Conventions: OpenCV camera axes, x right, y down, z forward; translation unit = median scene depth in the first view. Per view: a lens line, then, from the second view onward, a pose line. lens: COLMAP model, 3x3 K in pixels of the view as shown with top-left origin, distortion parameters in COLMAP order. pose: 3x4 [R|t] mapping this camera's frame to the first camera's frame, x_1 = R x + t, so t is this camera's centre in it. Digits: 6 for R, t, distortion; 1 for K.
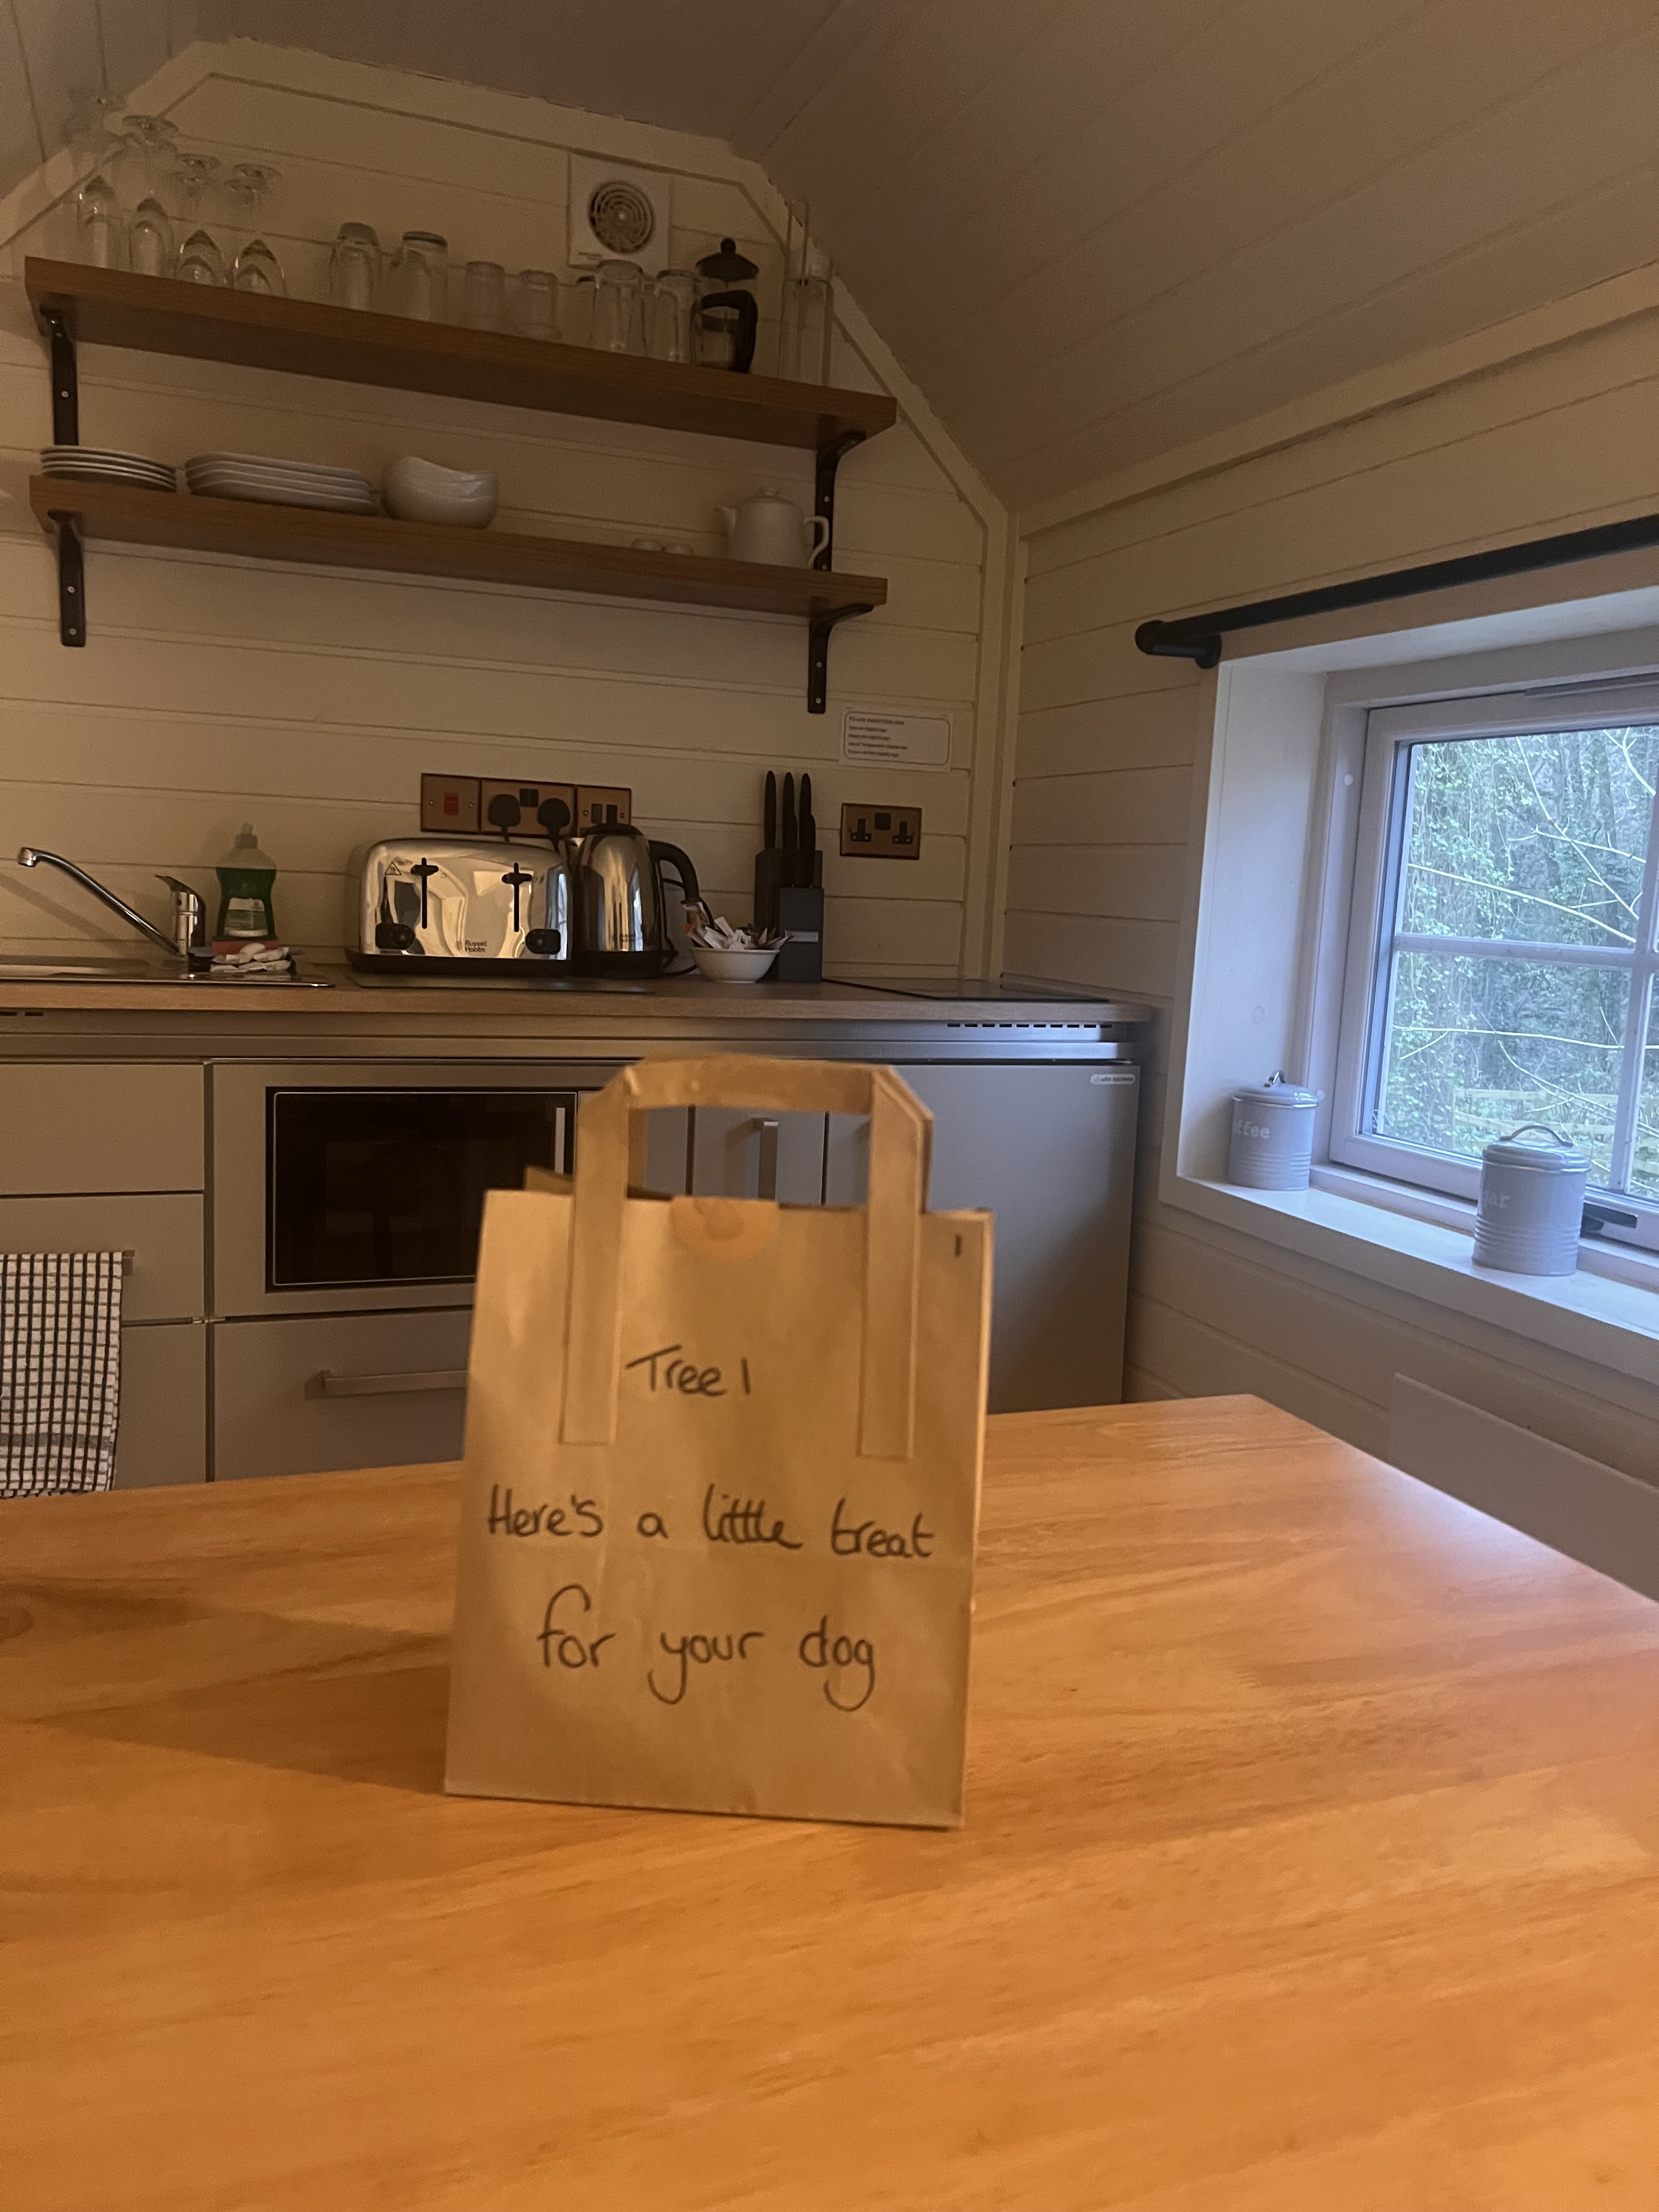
lens RADIAL K [[1692.1, 0, 835.9], [0, 1692.1, 1117.7], [0, 0, 1]] dist [0.107316, -0.001787]
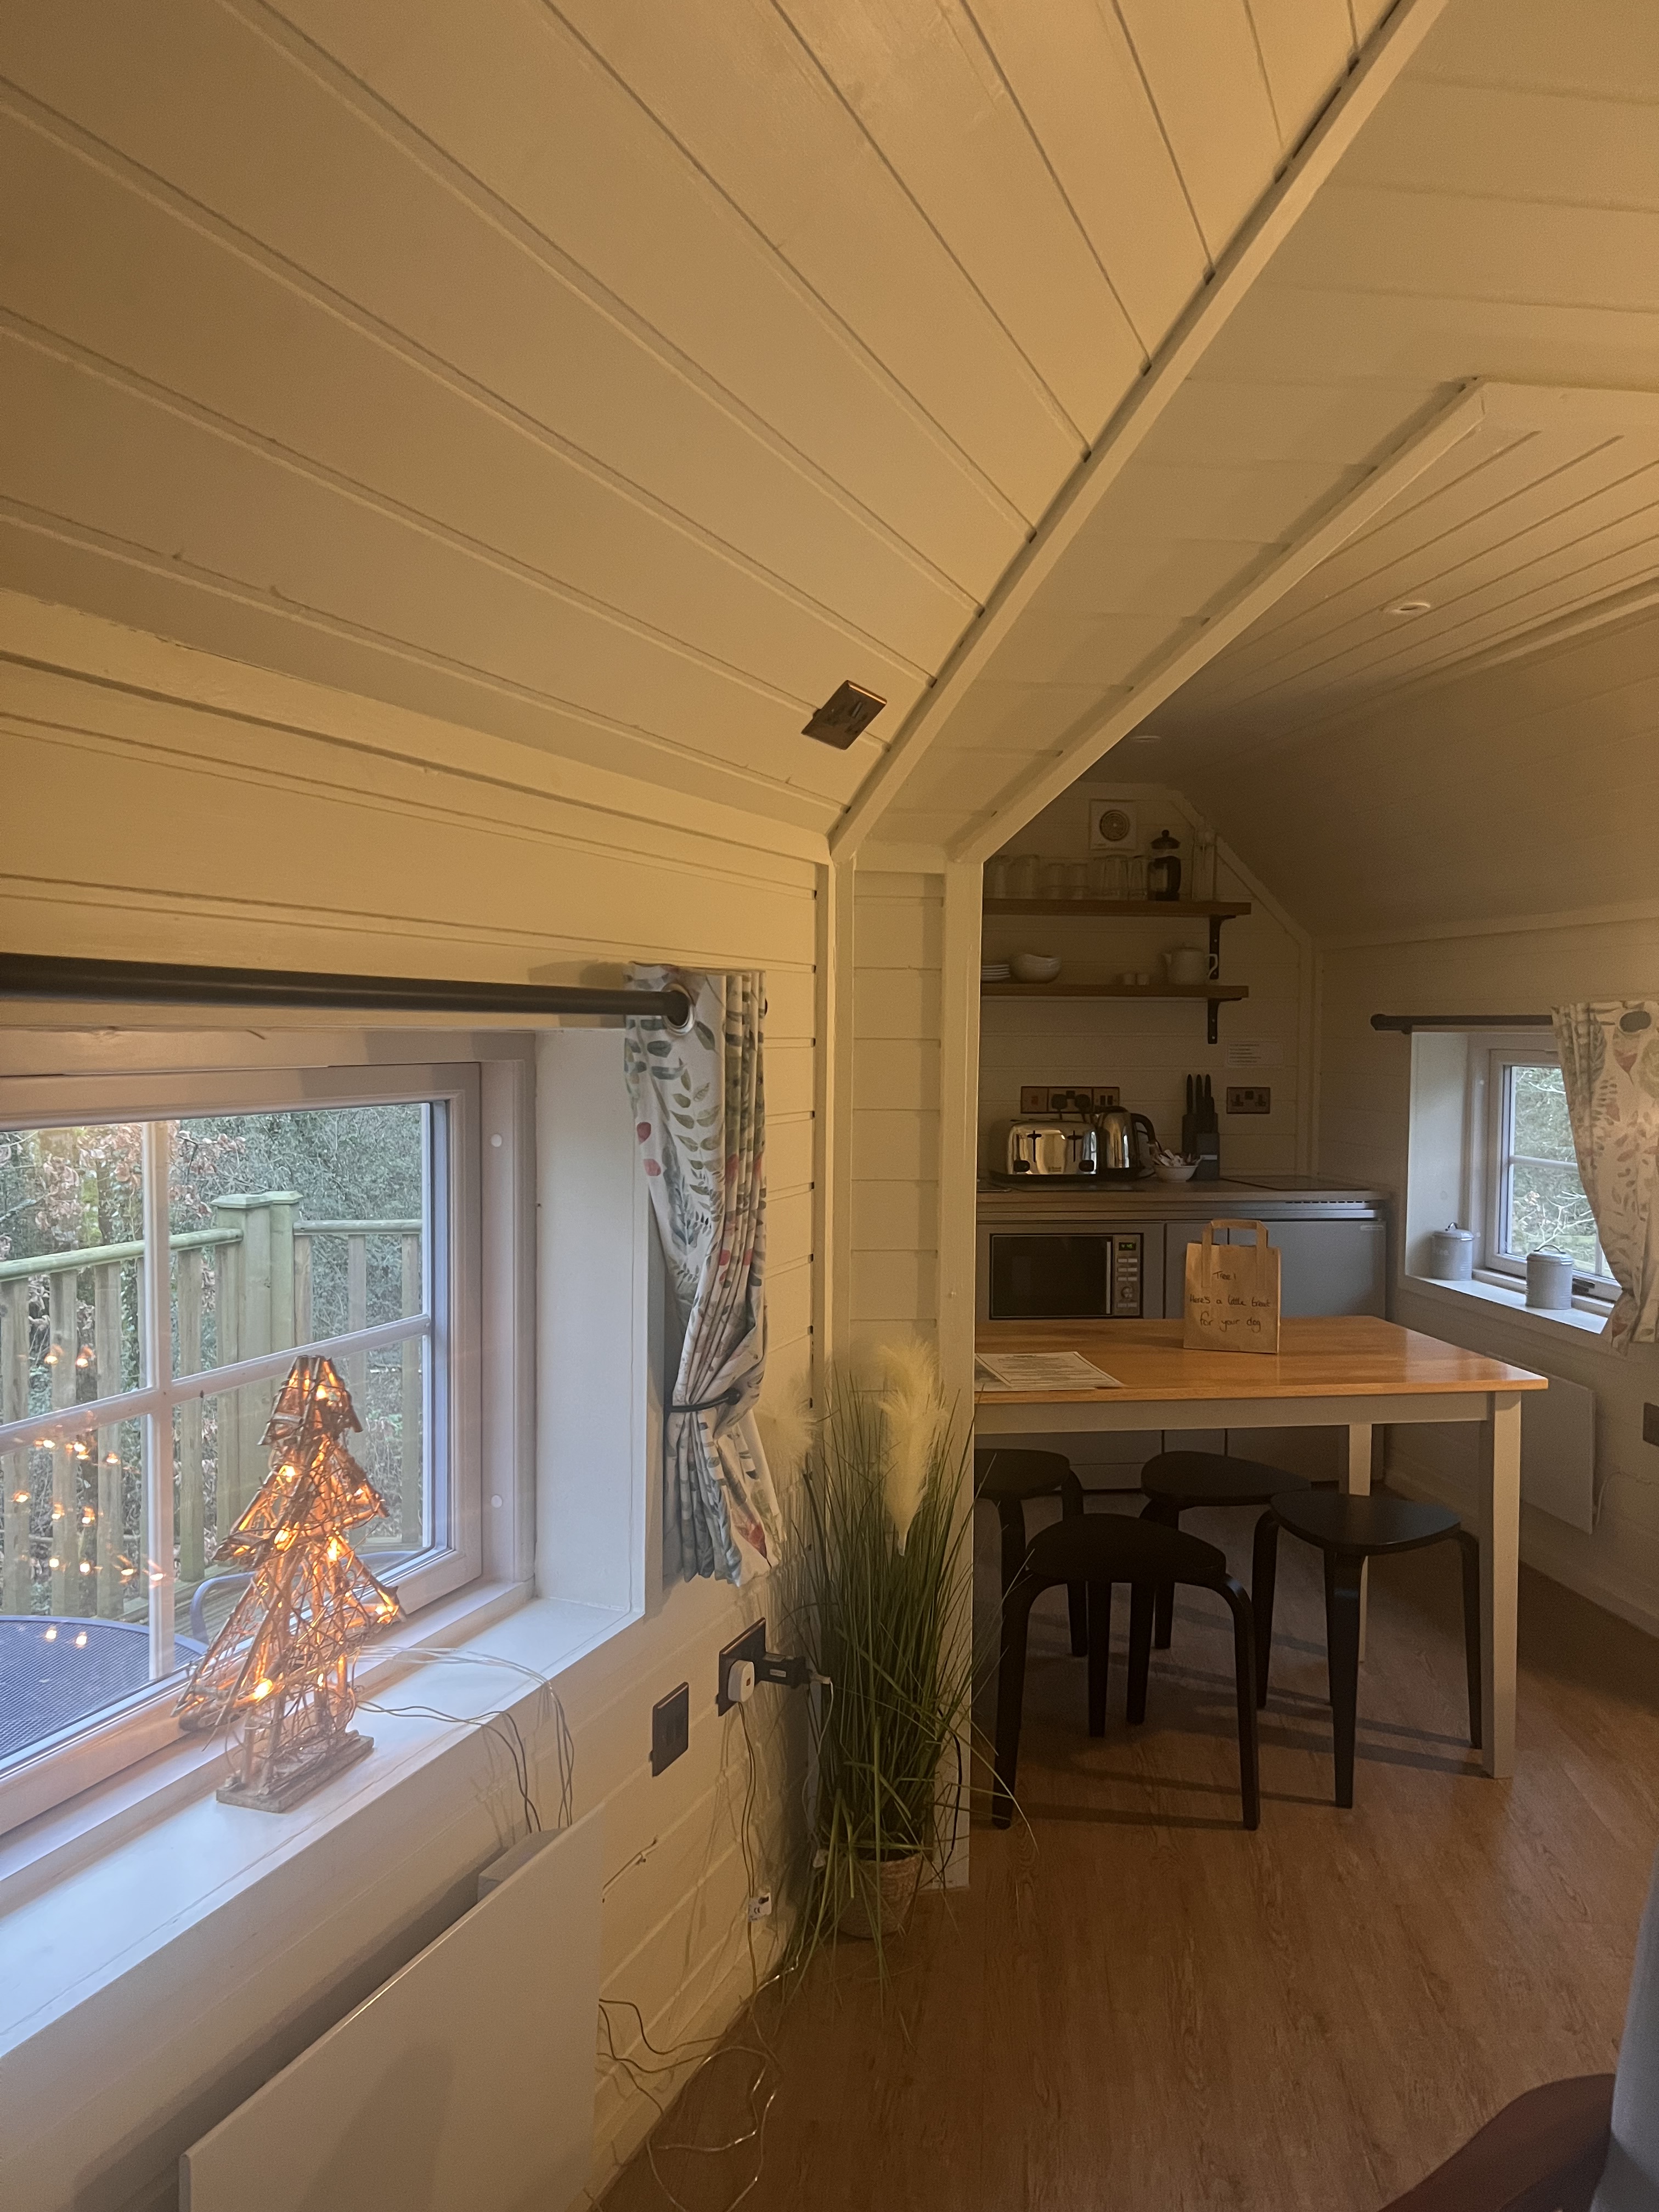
lens RADIAL K [[1692.1, 0, 835.9], [0, 1692.1, 1117.7], [0, 0, 1]] dist [0.107316, -0.001787]
pose [[0.978354, -0.026712, -0.205208, -0.038909], [0.006853, 0.995272, -0.096880, 0.037804], [0.206825, 0.093377, 0.973912, -1.076878]]
